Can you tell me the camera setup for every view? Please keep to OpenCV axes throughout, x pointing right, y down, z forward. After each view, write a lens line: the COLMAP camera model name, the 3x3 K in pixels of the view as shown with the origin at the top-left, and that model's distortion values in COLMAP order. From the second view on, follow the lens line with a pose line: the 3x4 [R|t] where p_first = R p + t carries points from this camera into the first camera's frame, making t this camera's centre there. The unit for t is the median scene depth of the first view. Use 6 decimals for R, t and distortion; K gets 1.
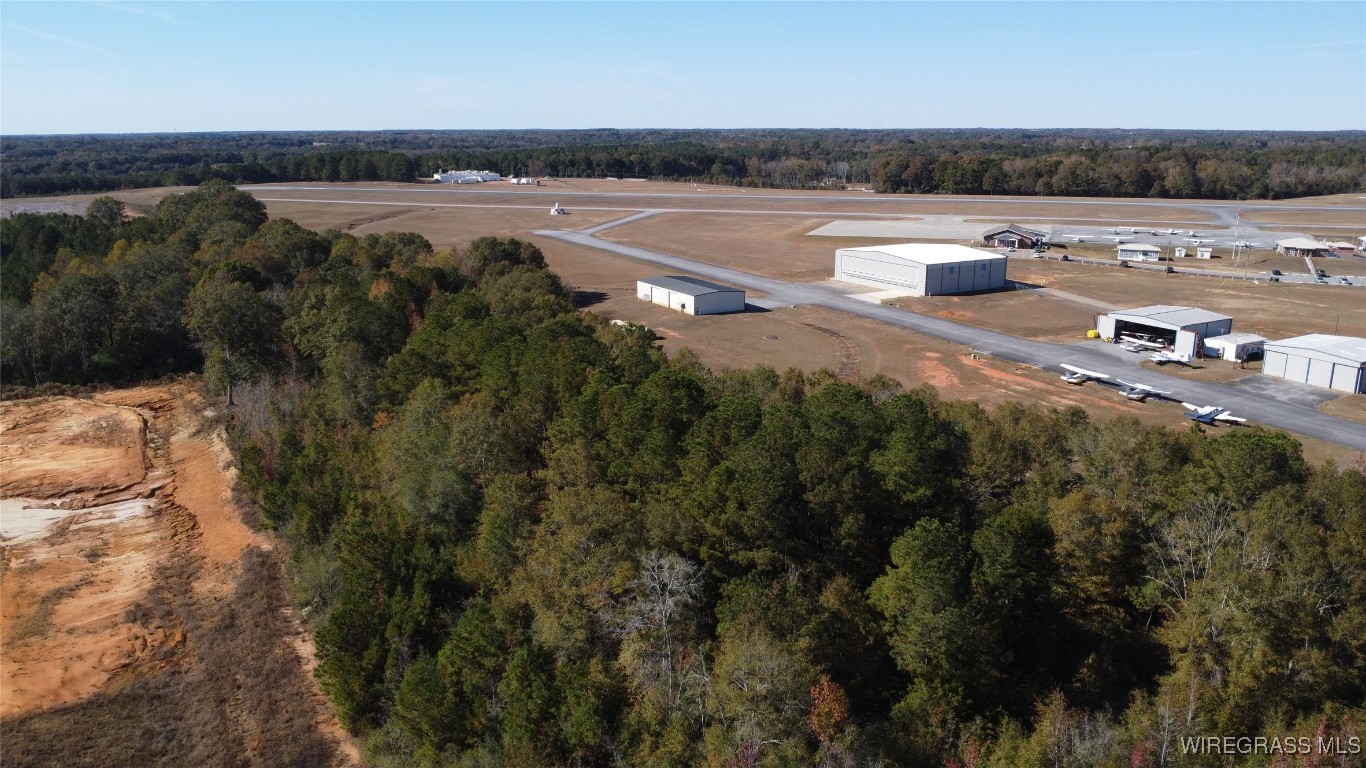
lens RADIAL K [[996.0, 0, 675.5], [0, 996.0, 394.9], [0, 0, 1]] dist [-0.027549, -0.006681]
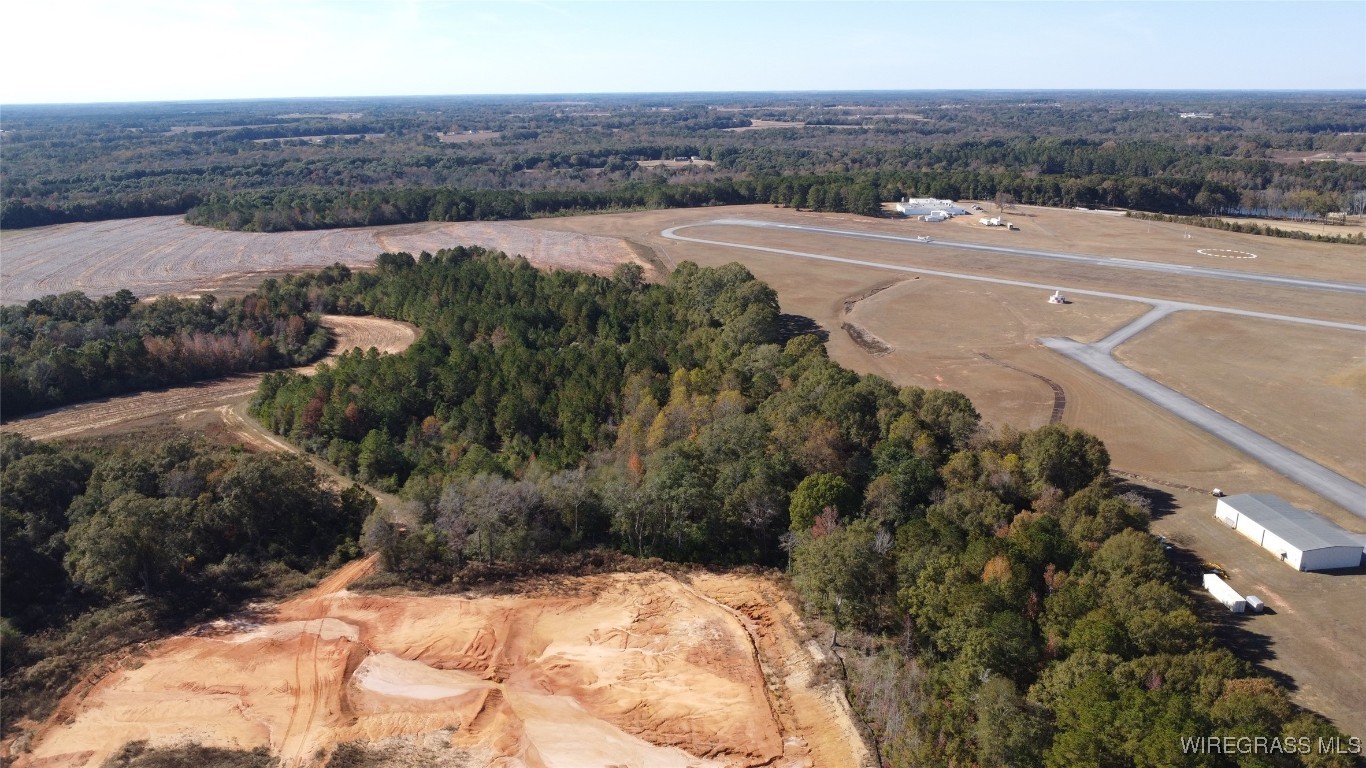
lens RADIAL K [[996.0, 0, 681.0], [0, 996.0, 387.2], [0, 0, 1]] dist [-0.027549, -0.006681]
pose [[0.922354, 0.106163, -0.371475, -0.236090], [-0.094516, 0.994293, 0.049479, -0.301973], [0.374607, -0.010527, 0.927124, -0.042465]]
